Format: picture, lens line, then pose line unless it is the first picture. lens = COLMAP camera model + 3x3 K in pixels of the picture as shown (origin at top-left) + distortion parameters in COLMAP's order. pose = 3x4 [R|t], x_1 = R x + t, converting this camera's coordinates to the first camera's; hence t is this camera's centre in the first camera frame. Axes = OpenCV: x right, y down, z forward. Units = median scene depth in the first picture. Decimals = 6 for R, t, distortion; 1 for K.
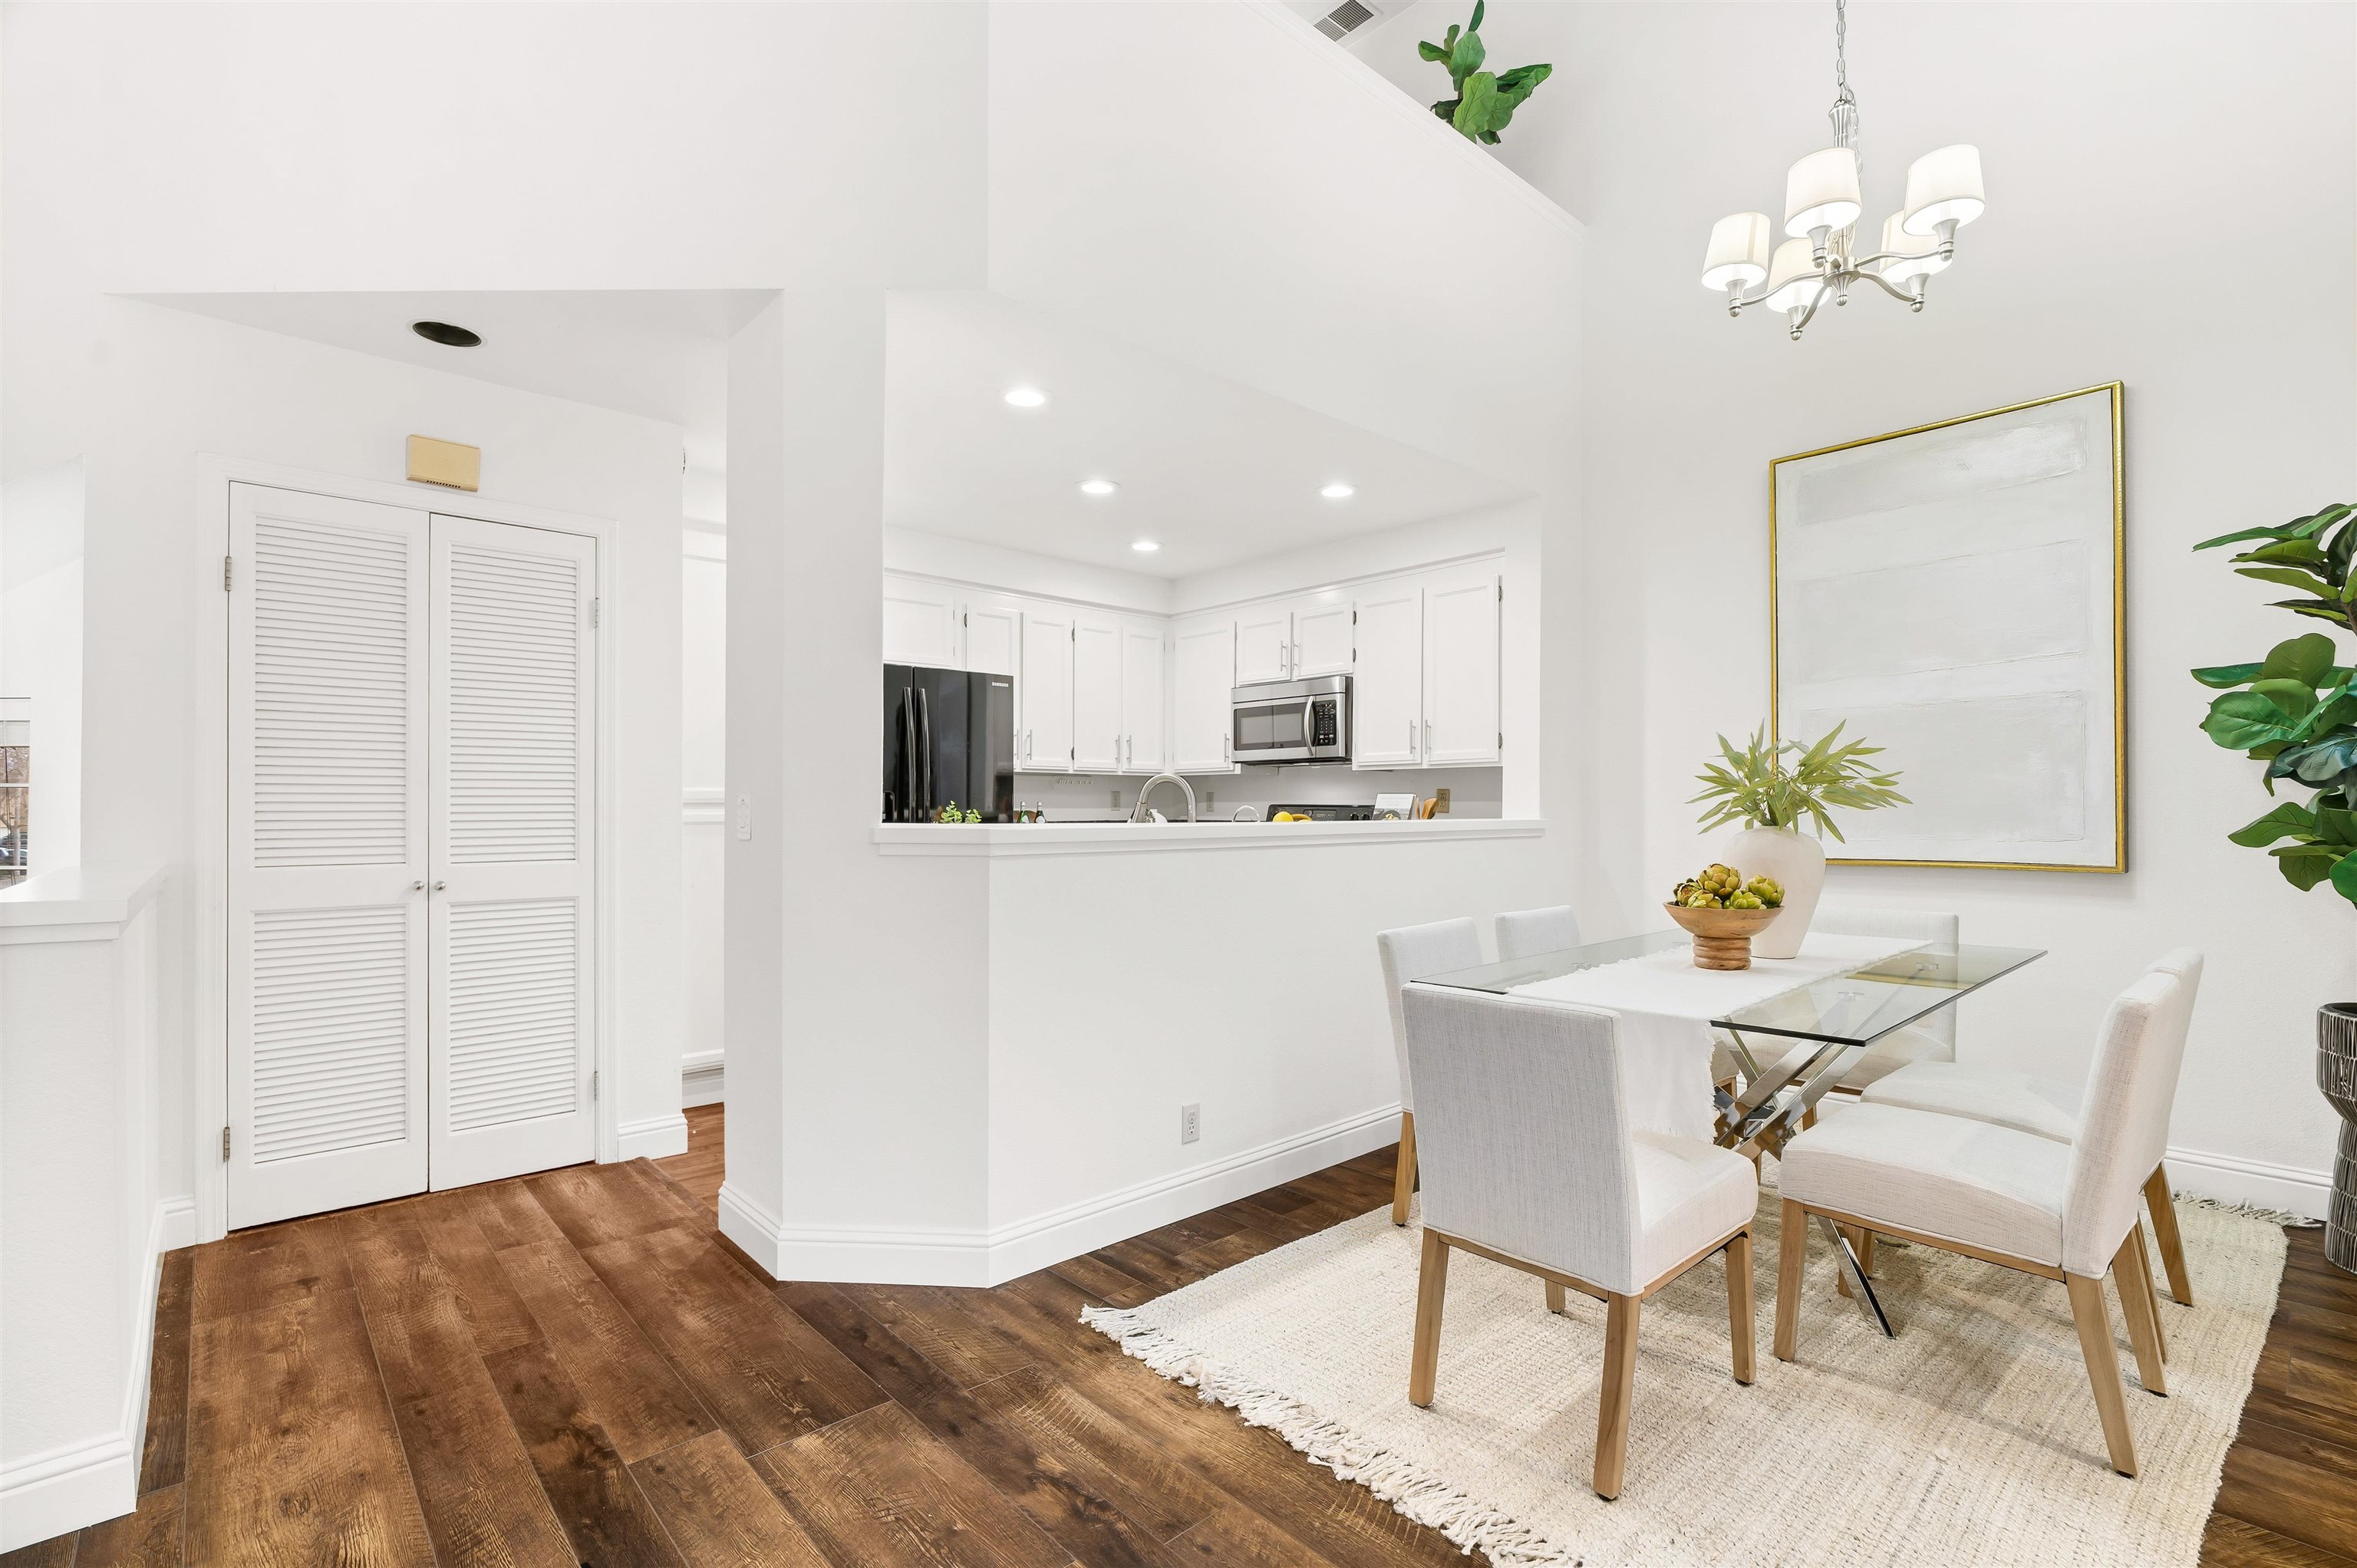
lens RADIAL K [[1082.3, 0, 1178.8], [0, 1082.3, 803.6], [0, 0, 1]] dist [-0.010482, 0.002773]
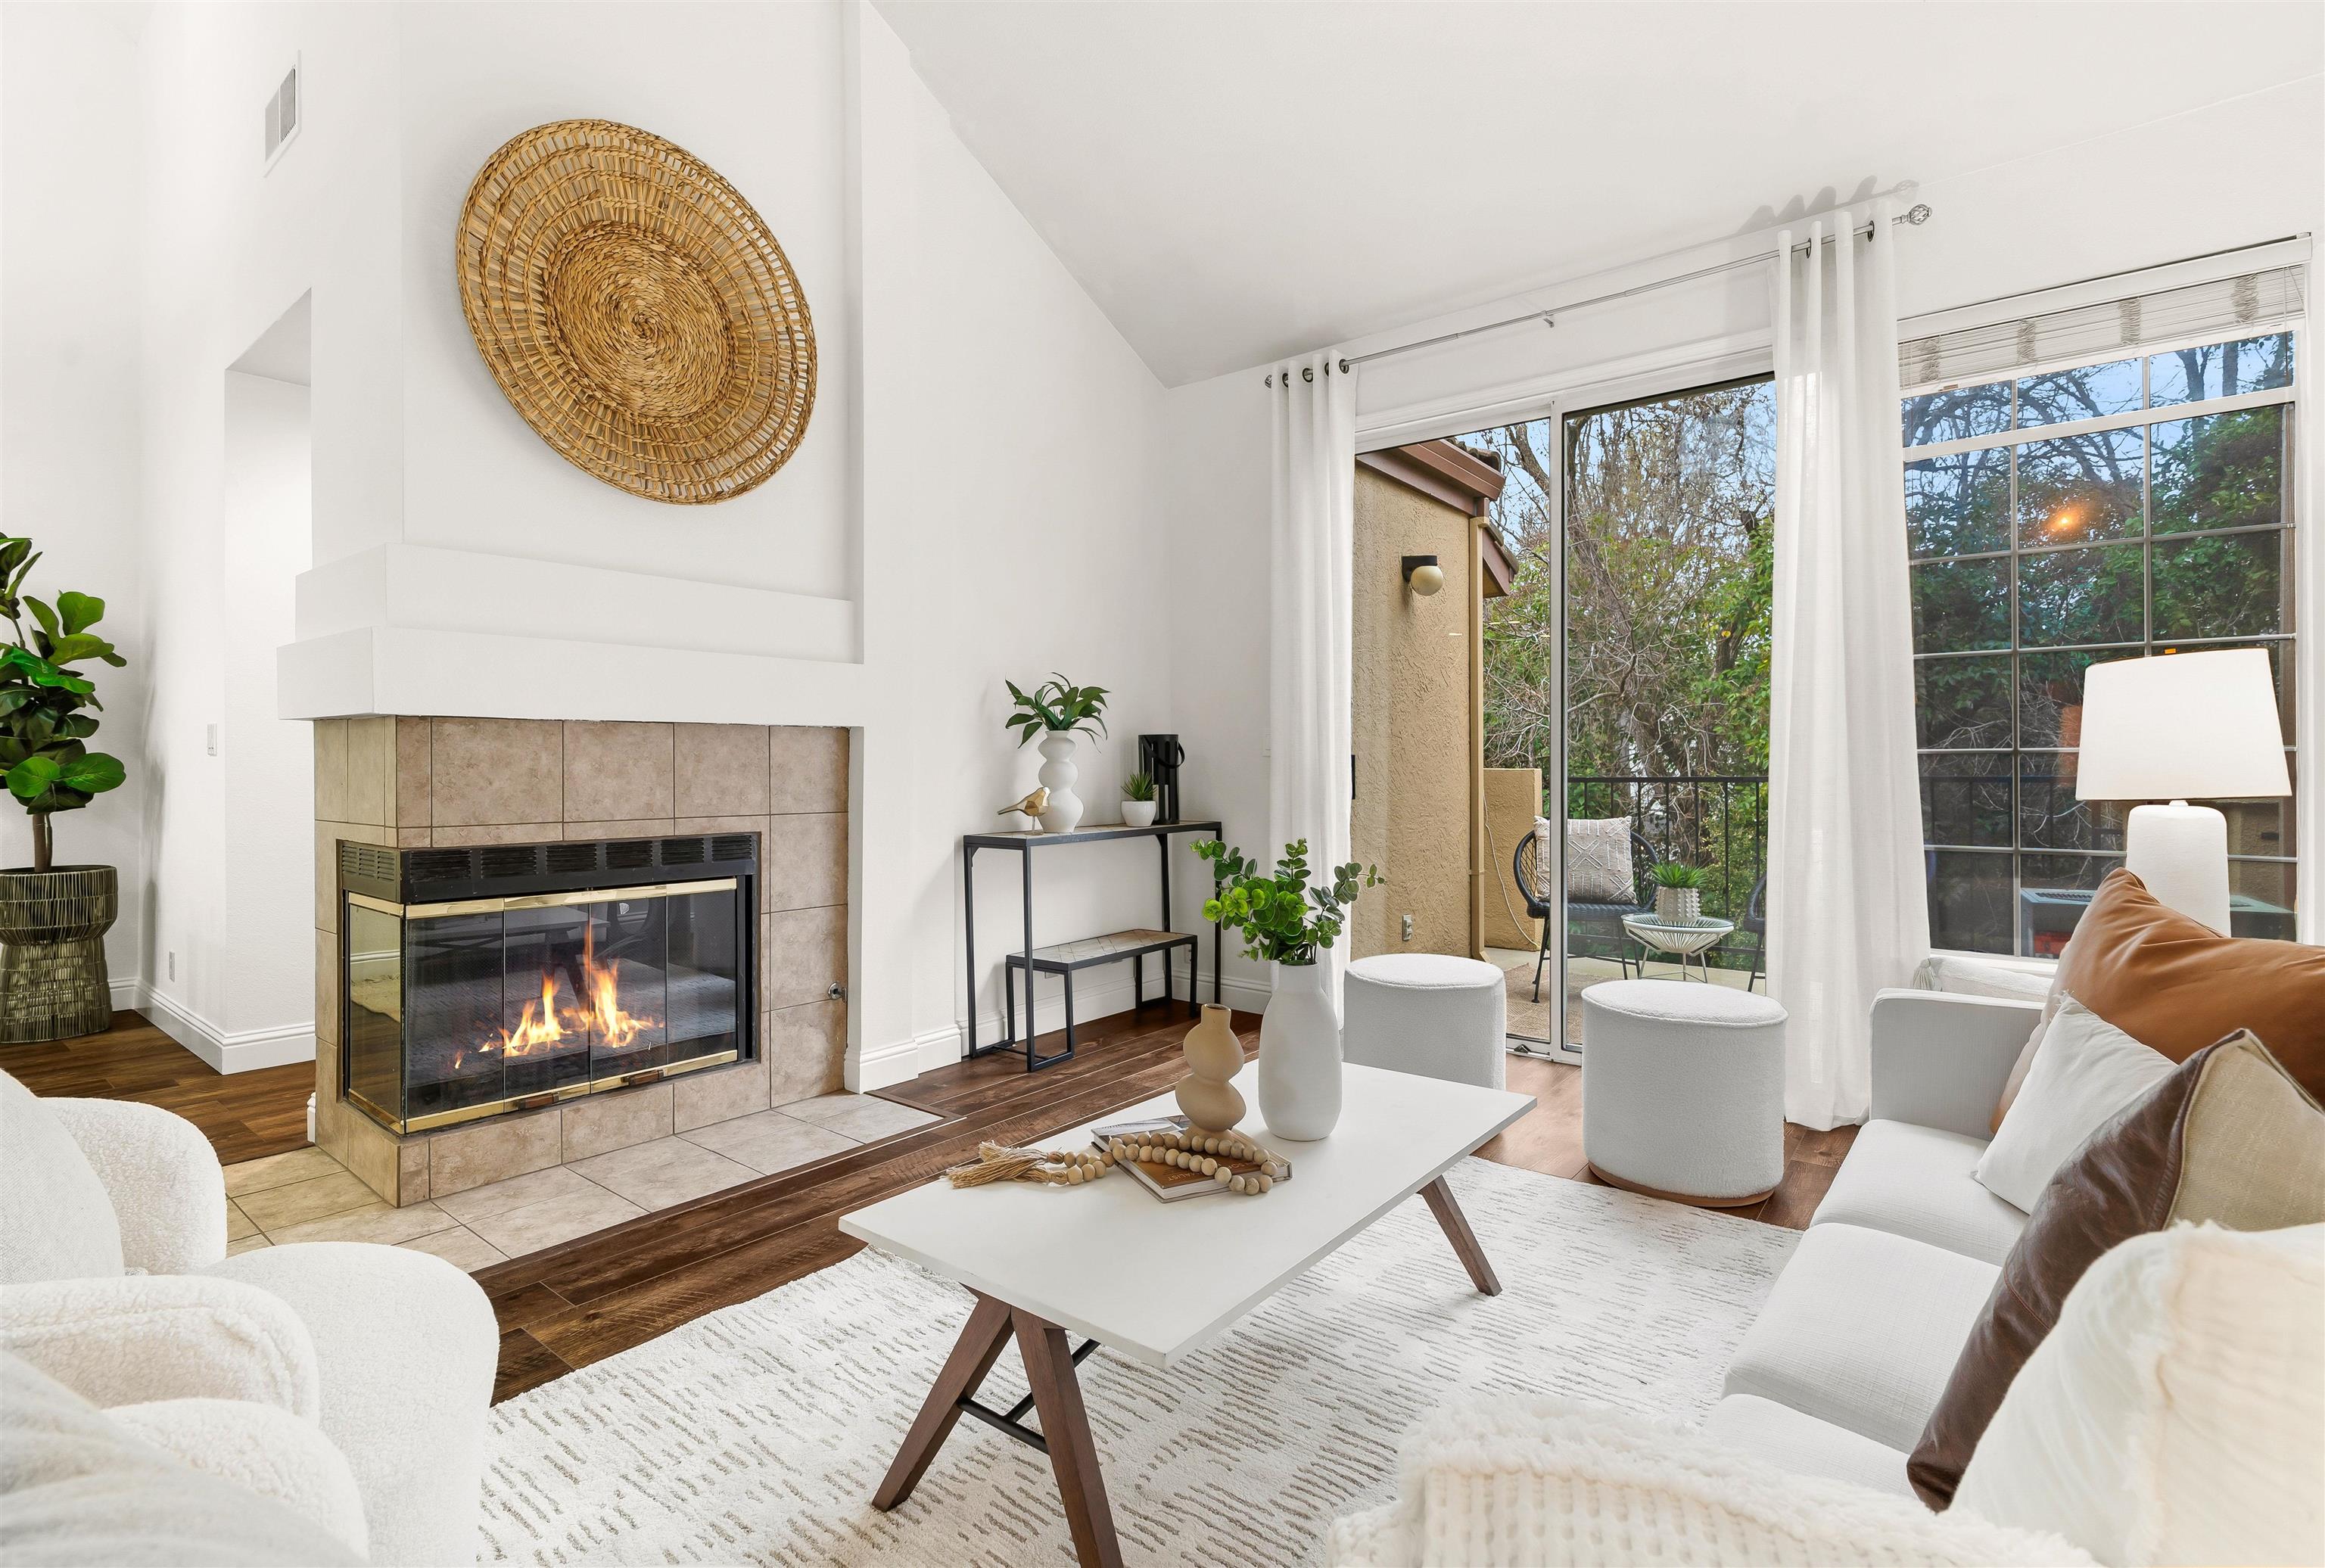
lens RADIAL K [[1067.6, 0, 1160.1], [0, 1067.6, 769.7], [0, 0, 1]] dist [-0.010482, 0.002773]
pose [[-0.164622, 0.001773, 0.986355, -0.578863], [0.003343, 0.999994, -0.001240, 0.052462], [-0.986351, 0.003093, -0.164627, -0.314201]]
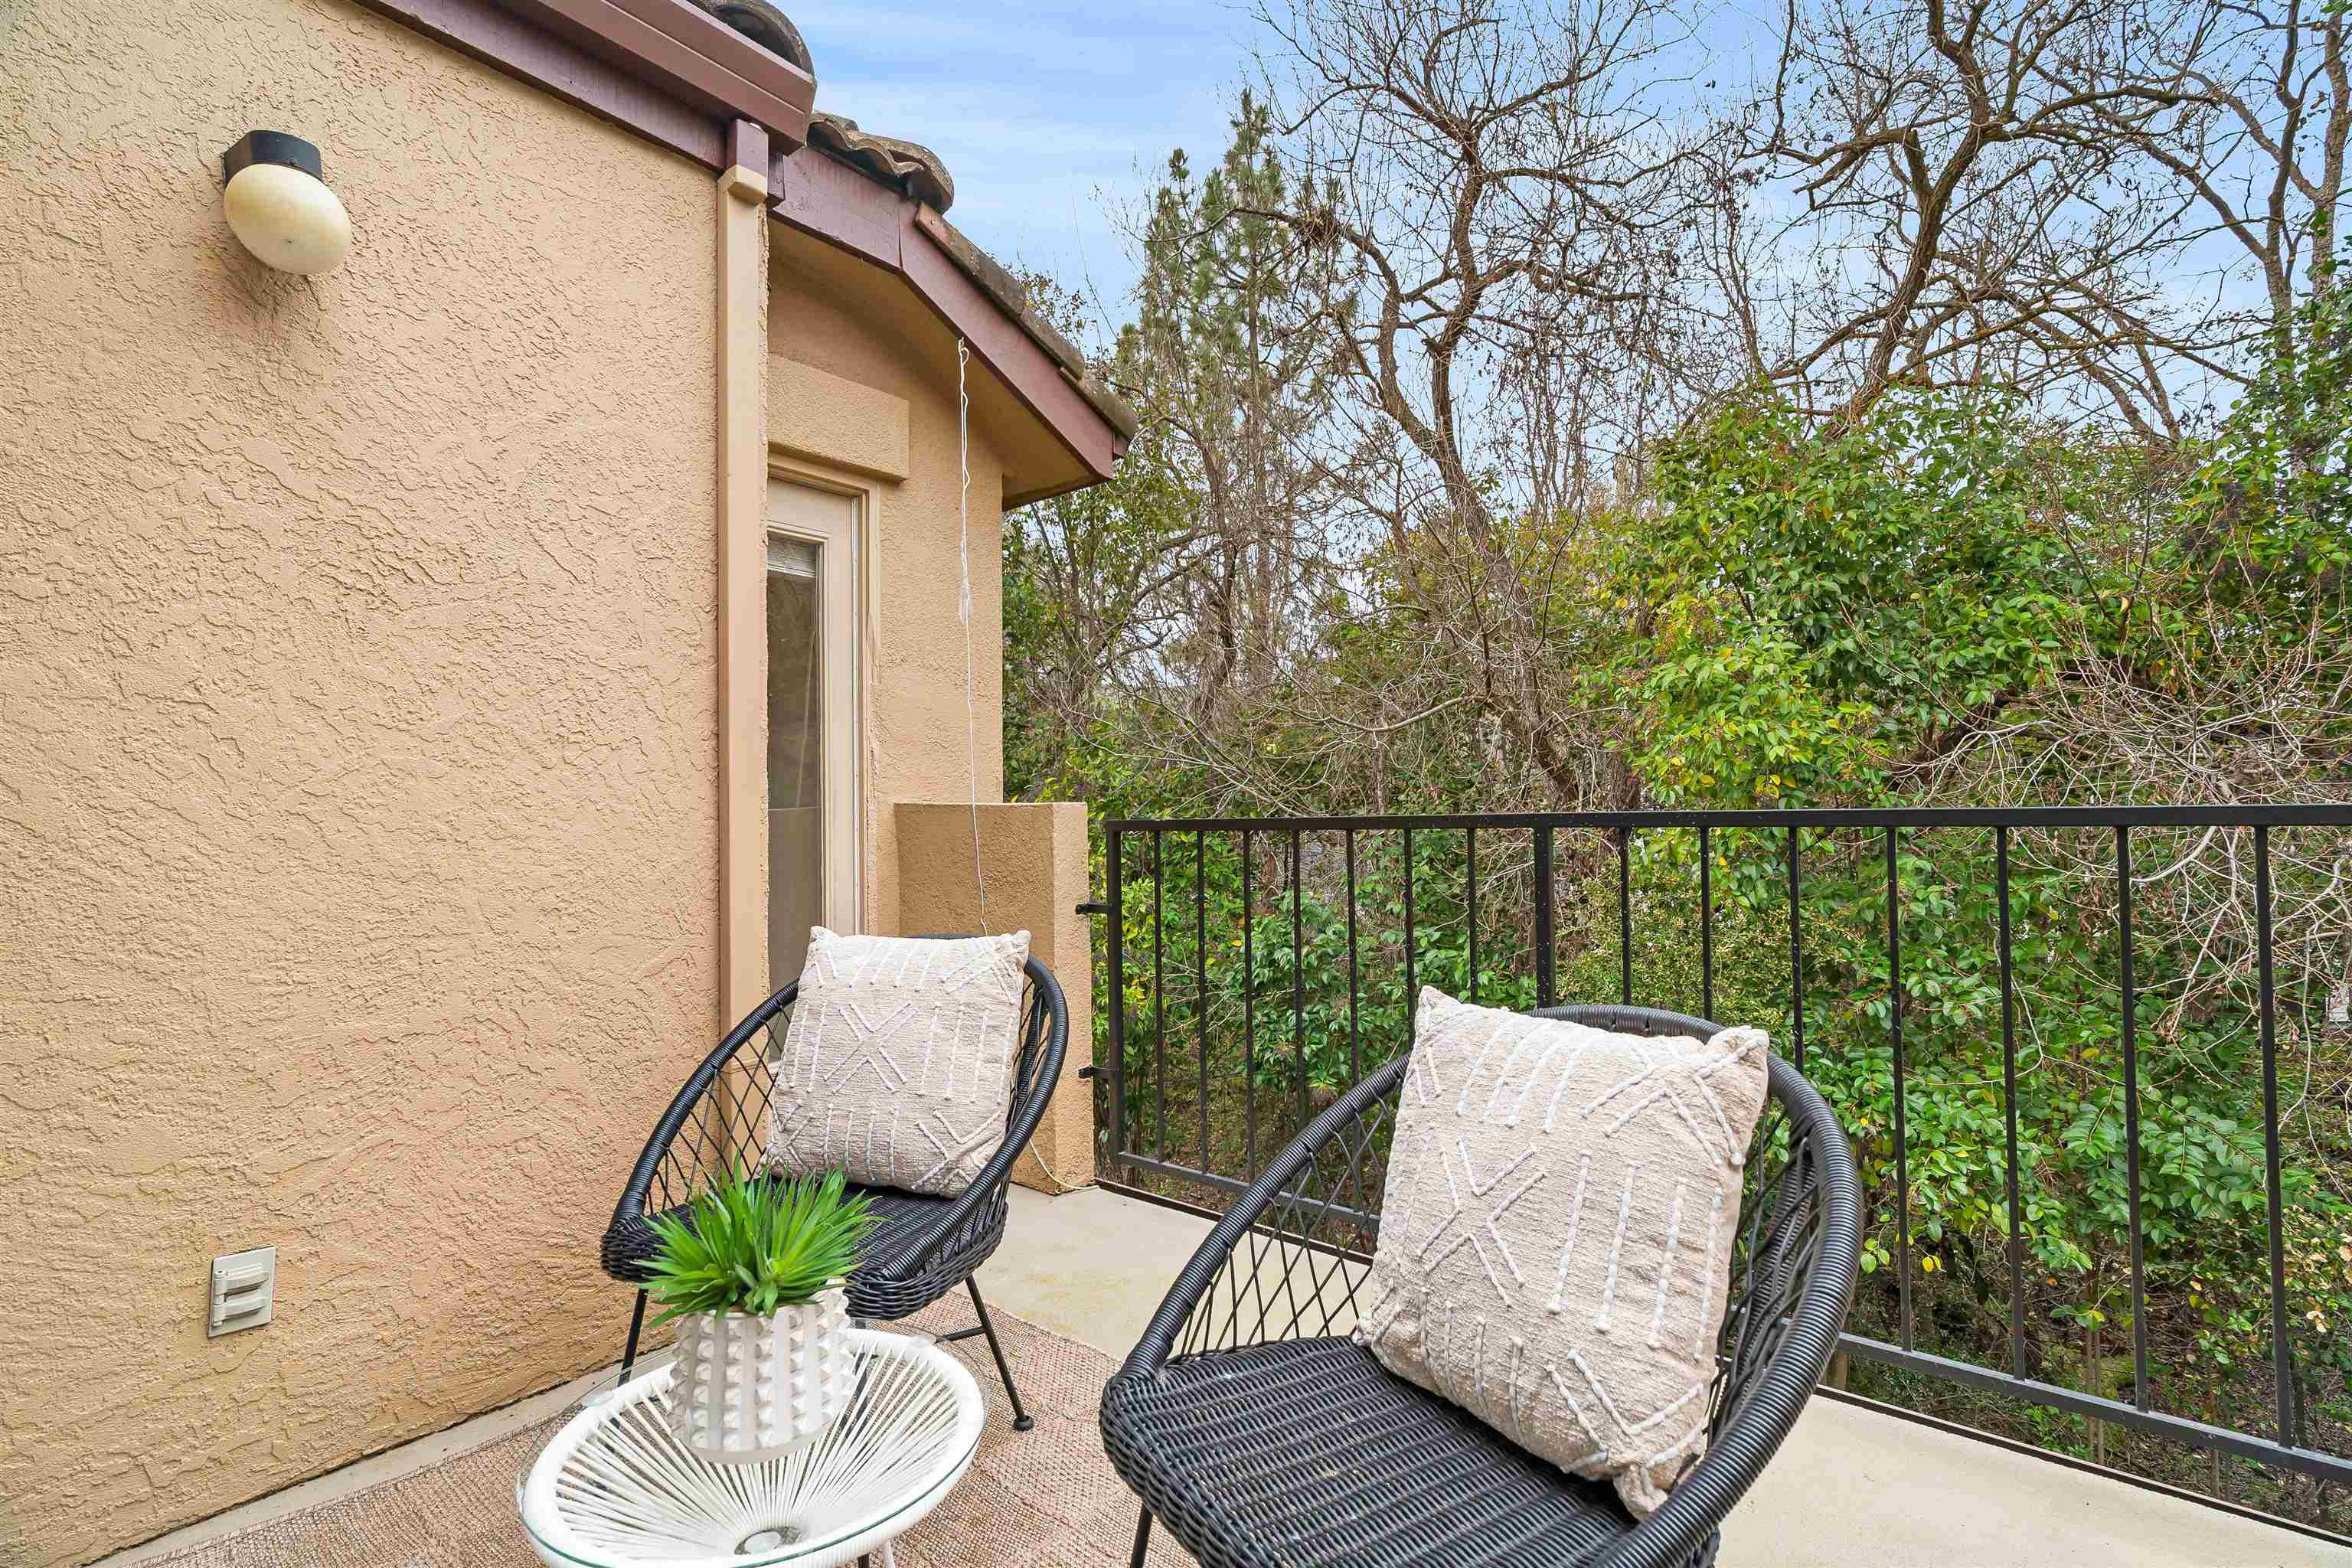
lens RADIAL K [[1080.1, 0, 1132.7], [0, 1080.1, 780.2], [0, 0, 1]] dist [-0.010482, 0.002773]
pose [[-0.145485, 0.027100, 0.988989, 0.423187], [0.009641, 0.999616, -0.025973, 0.058096], [-0.989314, 0.005756, -0.145690, -1.365043]]
